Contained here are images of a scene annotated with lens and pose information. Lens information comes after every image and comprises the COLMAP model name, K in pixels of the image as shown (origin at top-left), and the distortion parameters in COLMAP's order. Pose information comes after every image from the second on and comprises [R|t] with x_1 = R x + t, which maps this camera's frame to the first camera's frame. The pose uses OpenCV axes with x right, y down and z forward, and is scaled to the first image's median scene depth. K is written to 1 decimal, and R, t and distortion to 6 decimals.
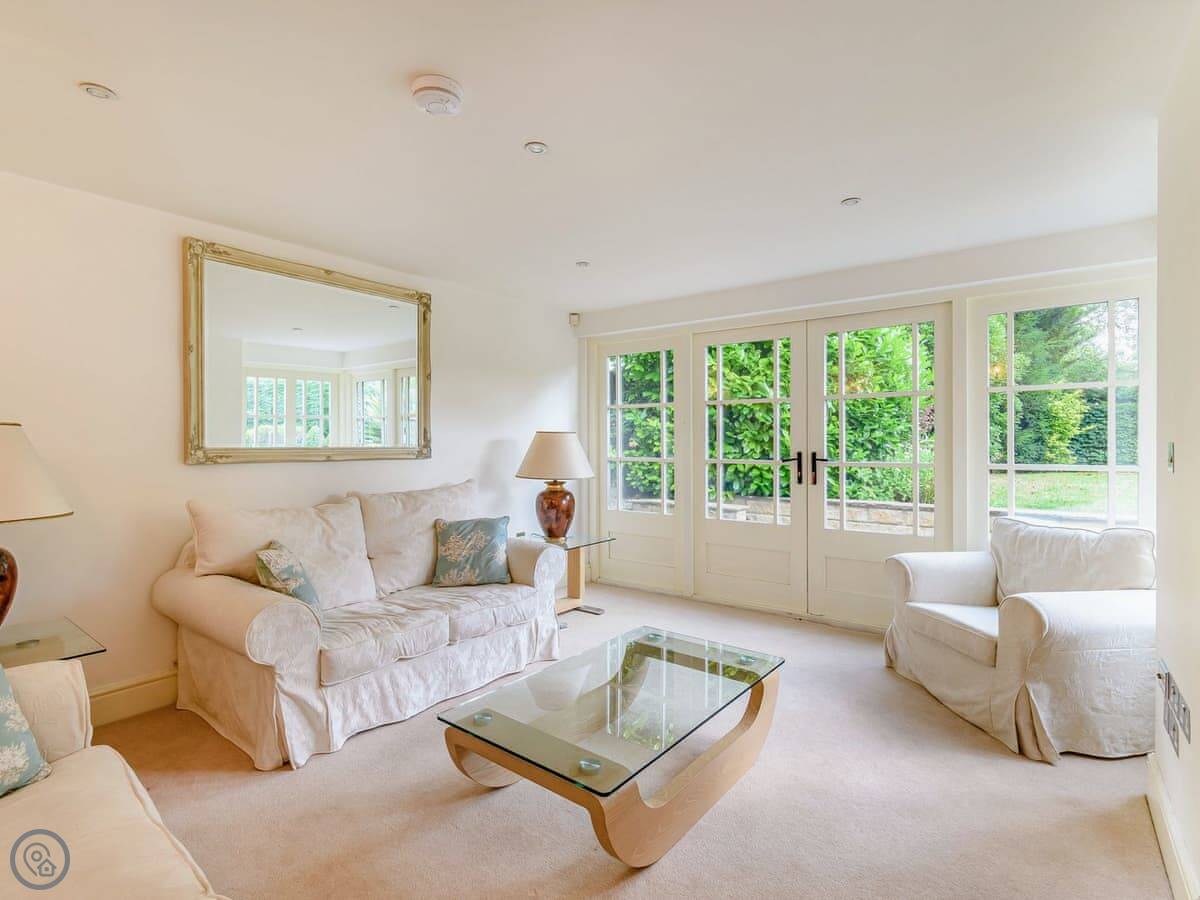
lens RADIAL K [[612.2, 0, 589.5], [0, 612.2, 437.6], [0, 0, 1]] dist [0.007334, 0.000865]
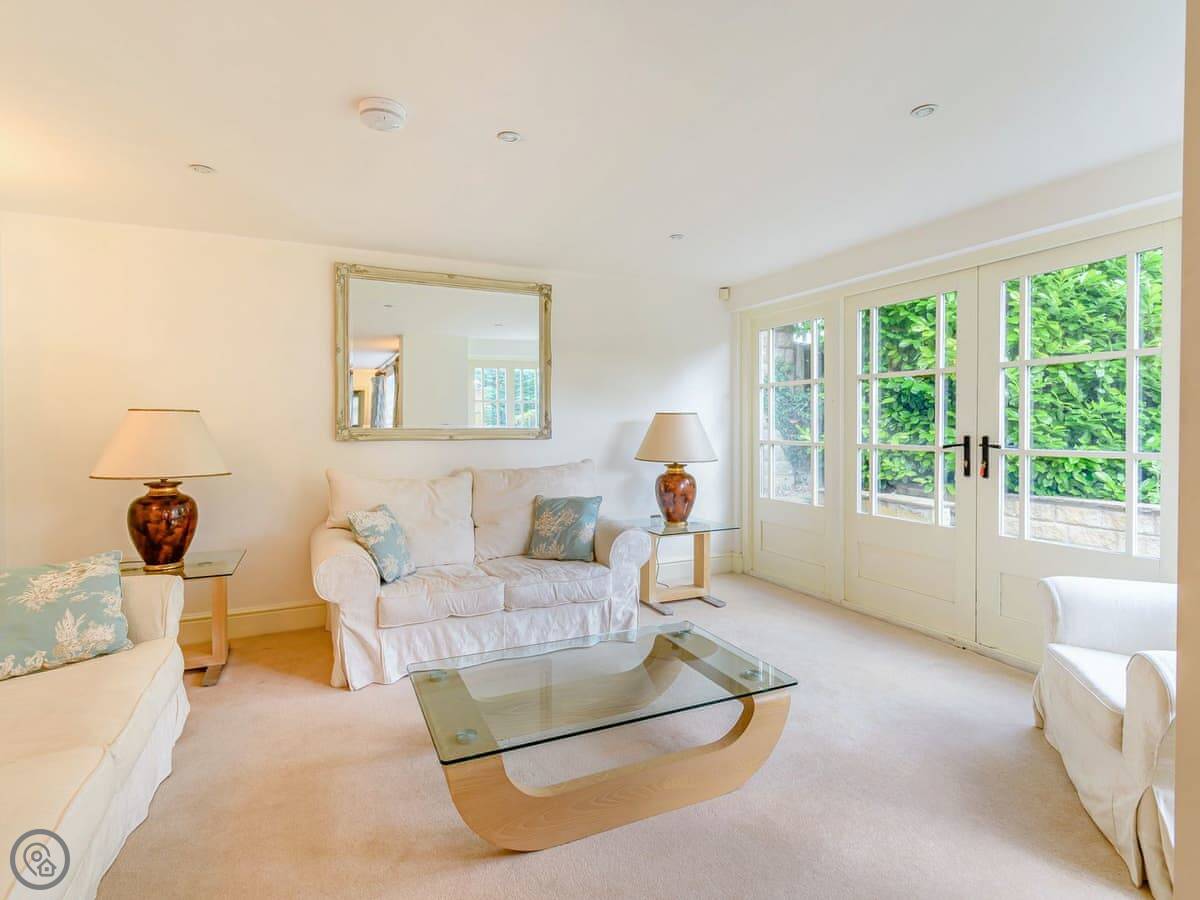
lens RADIAL K [[612.2, 0, 580.6], [0, 612.2, 427.3], [0, 0, 1]] dist [0.007334, 0.000865]
pose [[0.886949, 0.001841, -0.461864, 0.323158], [0.003502, 0.999937, 0.010711, 0.002775], [0.461855, -0.011118, 0.886886, 0.089065]]
